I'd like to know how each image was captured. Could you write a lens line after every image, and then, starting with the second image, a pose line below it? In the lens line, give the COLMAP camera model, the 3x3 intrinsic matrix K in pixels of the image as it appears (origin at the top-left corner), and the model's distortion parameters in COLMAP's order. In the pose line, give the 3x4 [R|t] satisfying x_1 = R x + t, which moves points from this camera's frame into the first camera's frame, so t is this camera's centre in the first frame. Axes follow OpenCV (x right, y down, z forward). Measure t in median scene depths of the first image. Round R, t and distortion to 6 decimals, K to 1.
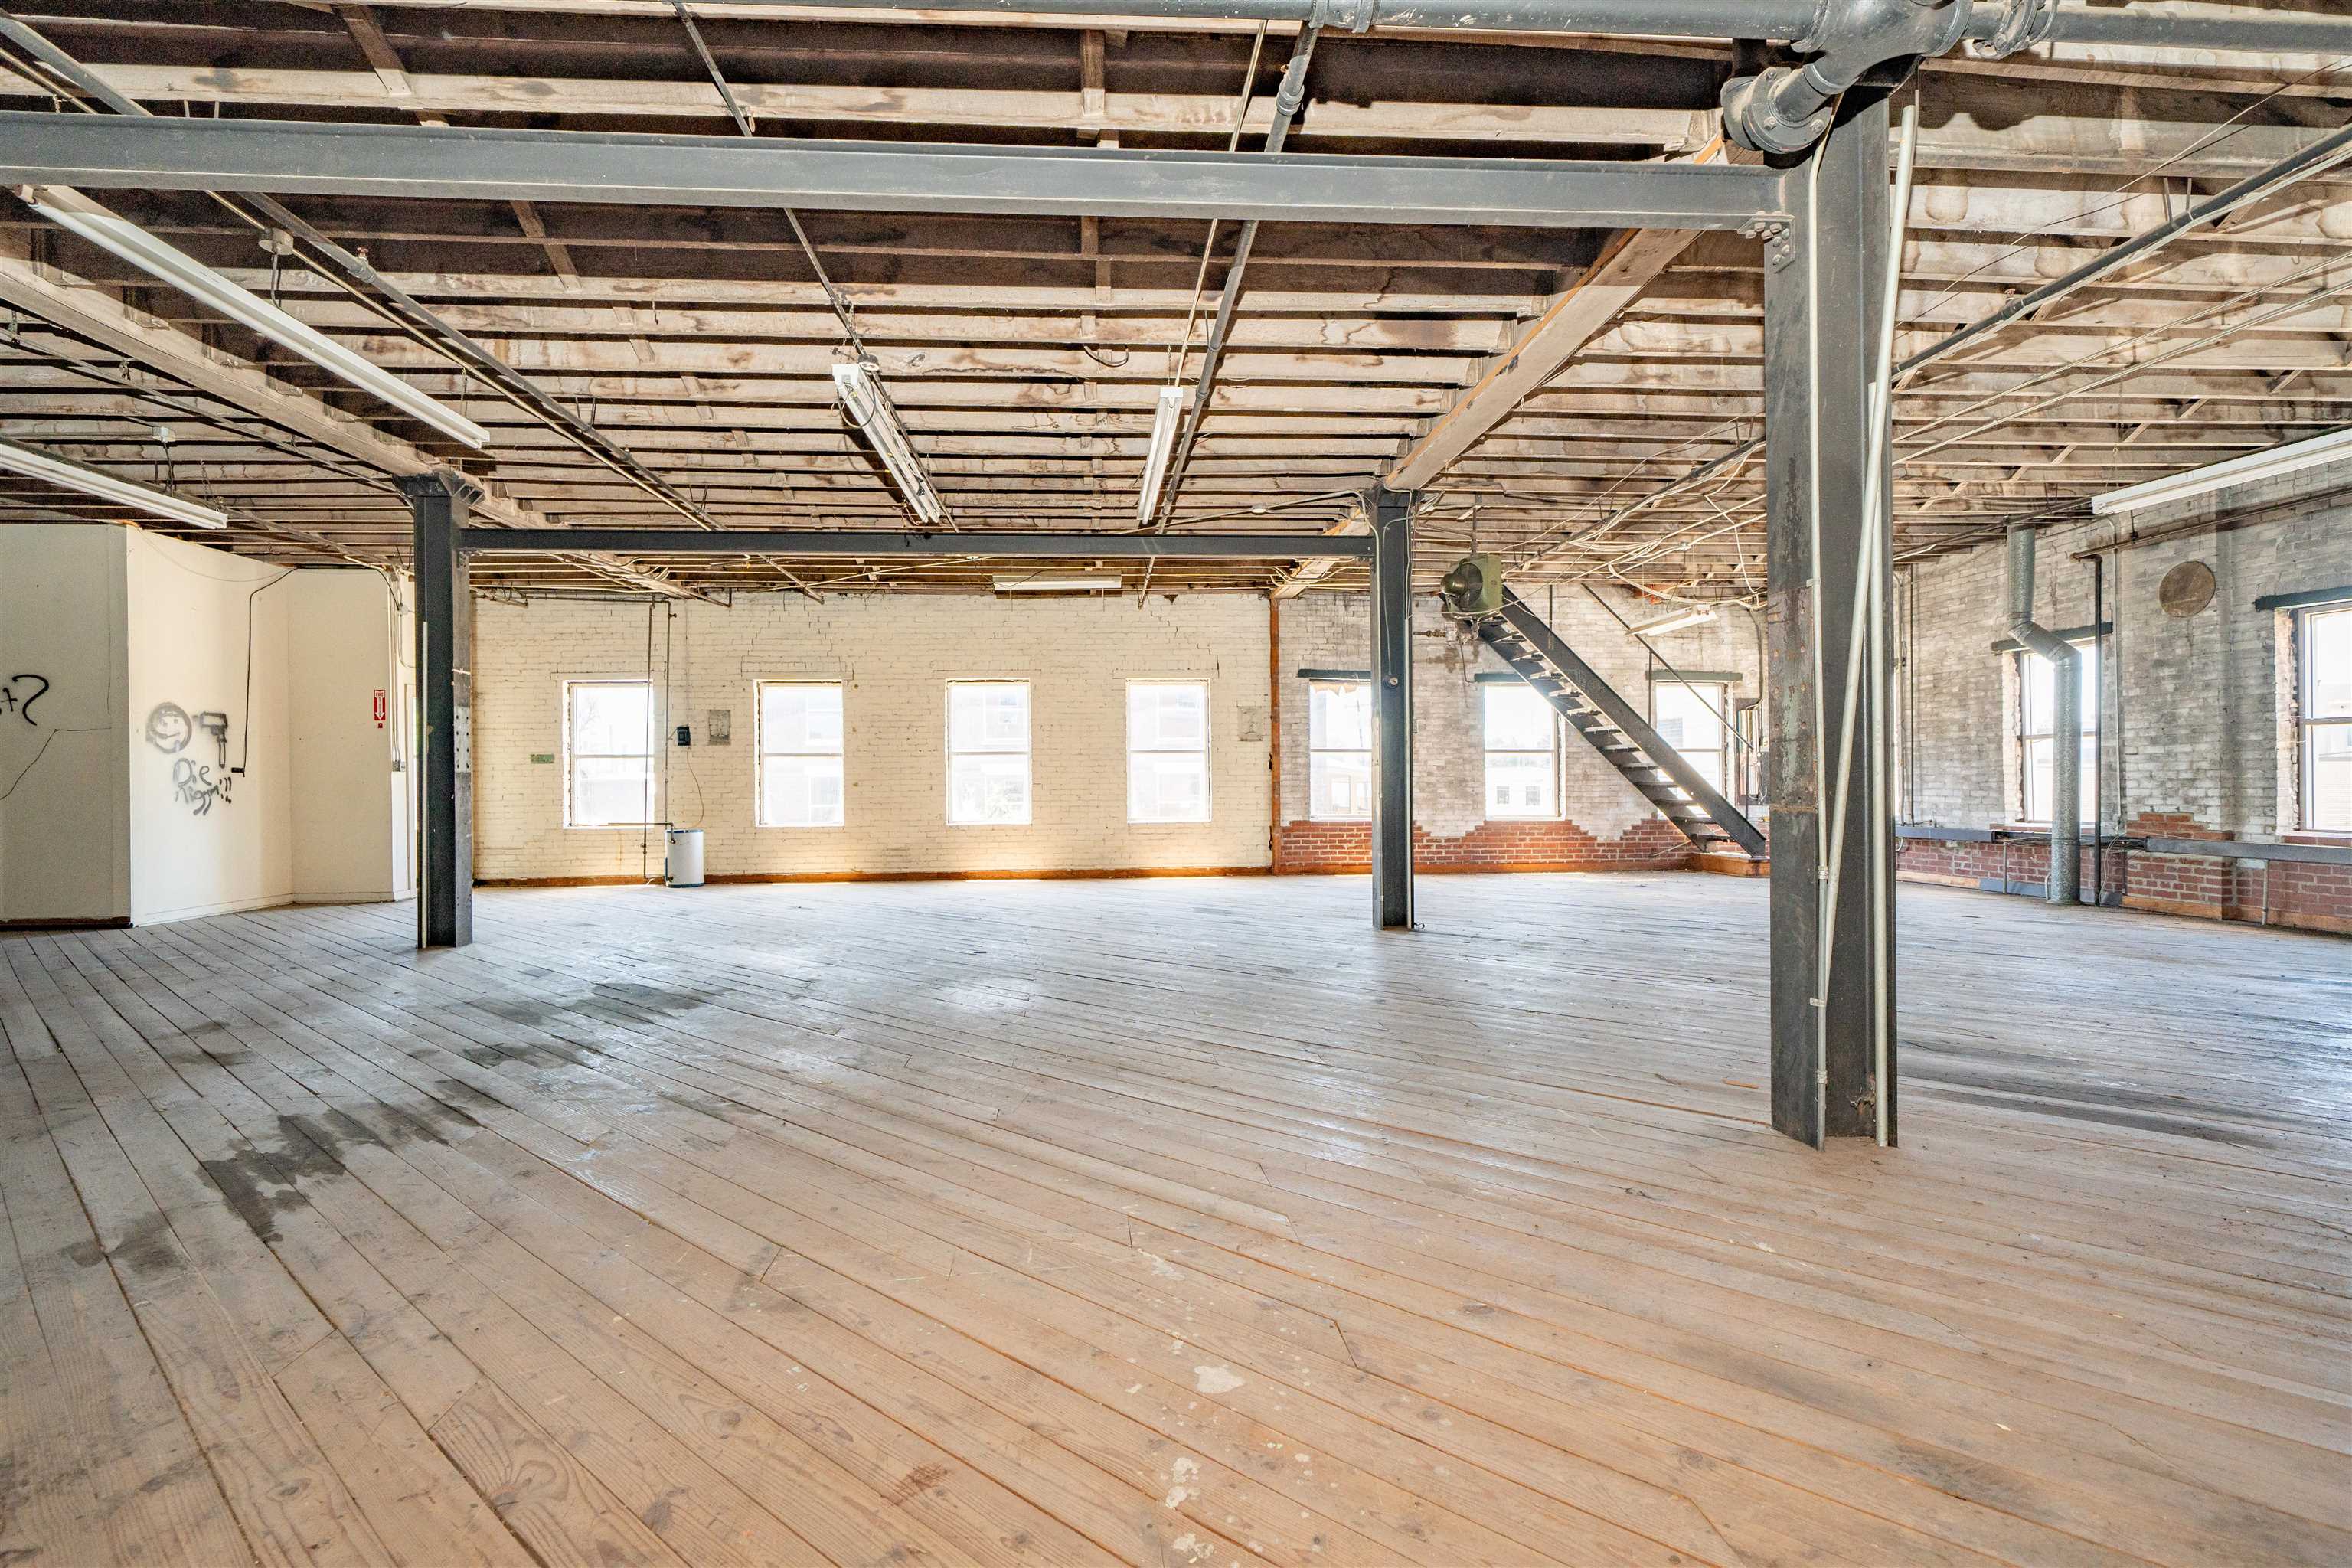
lens RADIAL K [[1101.3, 0, 1180.1], [0, 1101.3, 781.0], [0, 0, 1]] dist [-0.000969, 0.000801]
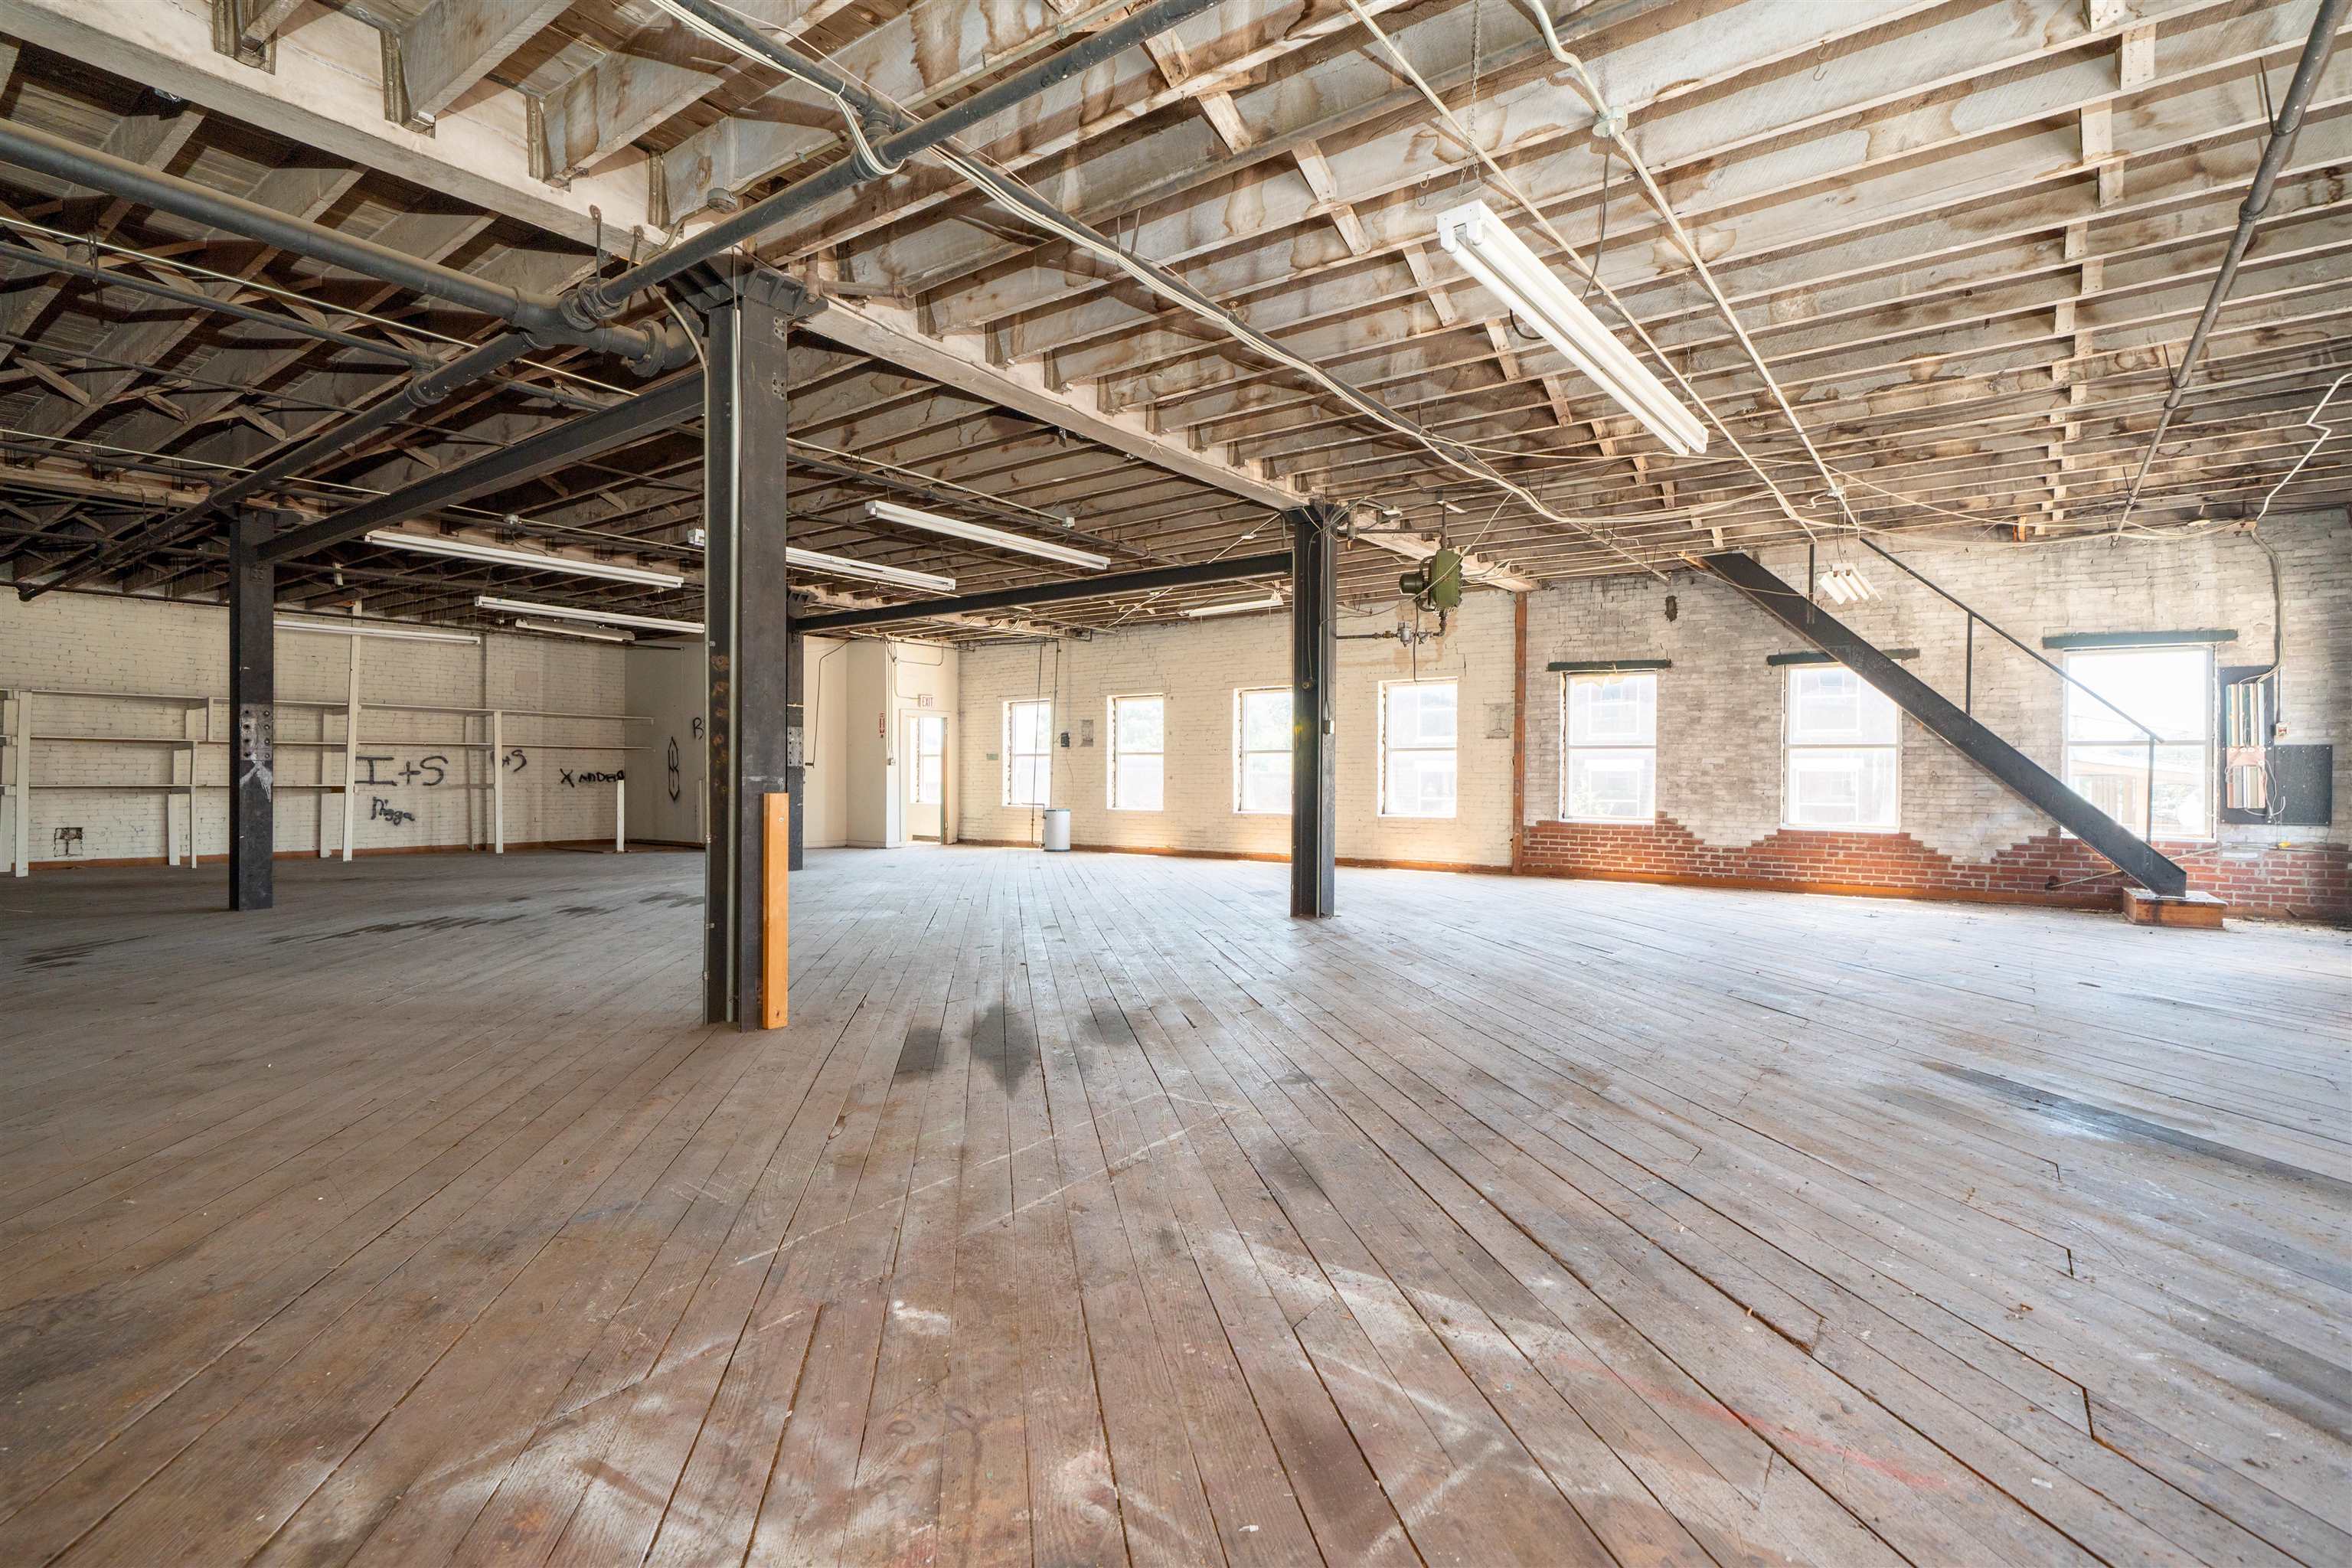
lens RADIAL K [[1101.3, 0, 1188.8], [0, 1101.3, 782.3], [0, 0, 1]] dist [-0.000969, 0.000801]
pose [[0.758787, 0.014589, -0.651175, 0.504176], [-0.011195, 0.999894, 0.009356, -0.002930], [0.651243, 0.000191, 0.758870, 0.070400]]
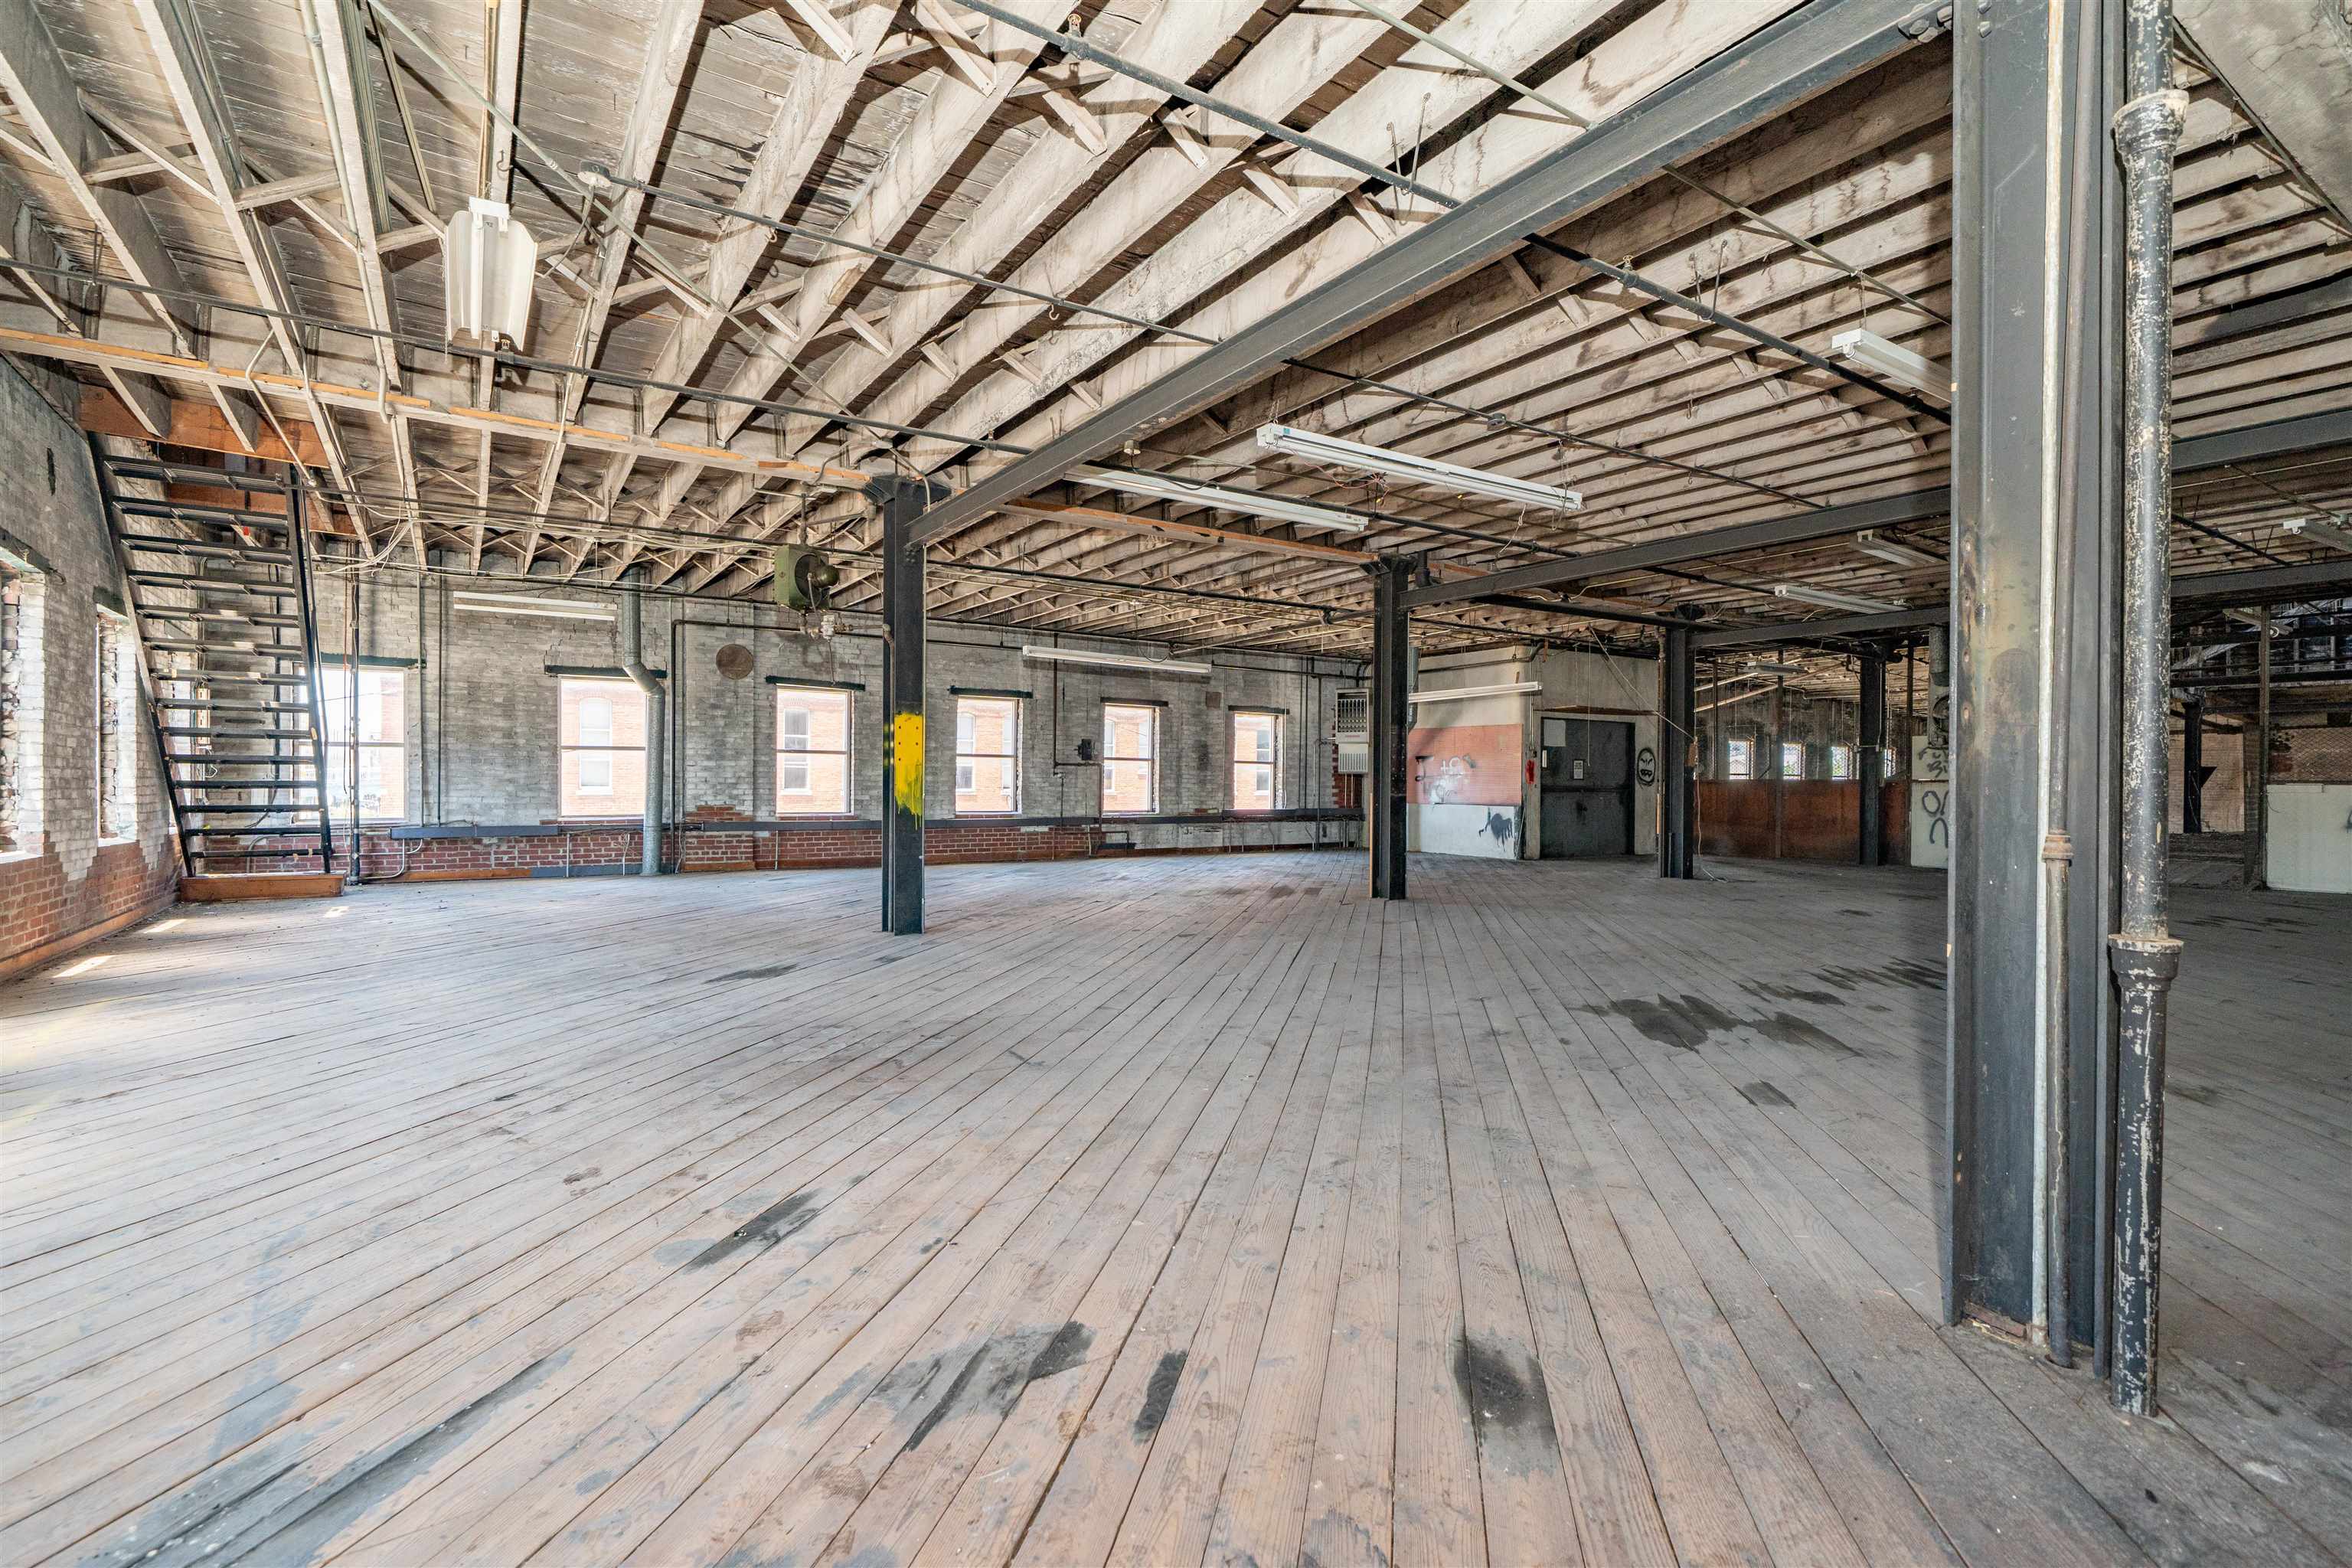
lens RADIAL K [[1101.3, 0, 1179.8], [0, 1101.3, 786.7], [0, 0, 1]] dist [-0.000969, 0.000801]
pose [[-0.480798, -0.003146, 0.876826, -0.484895], [-0.006798, 0.999977, -0.000140, -0.000458], [-0.876805, -0.006028, -0.480808, 0.762618]]
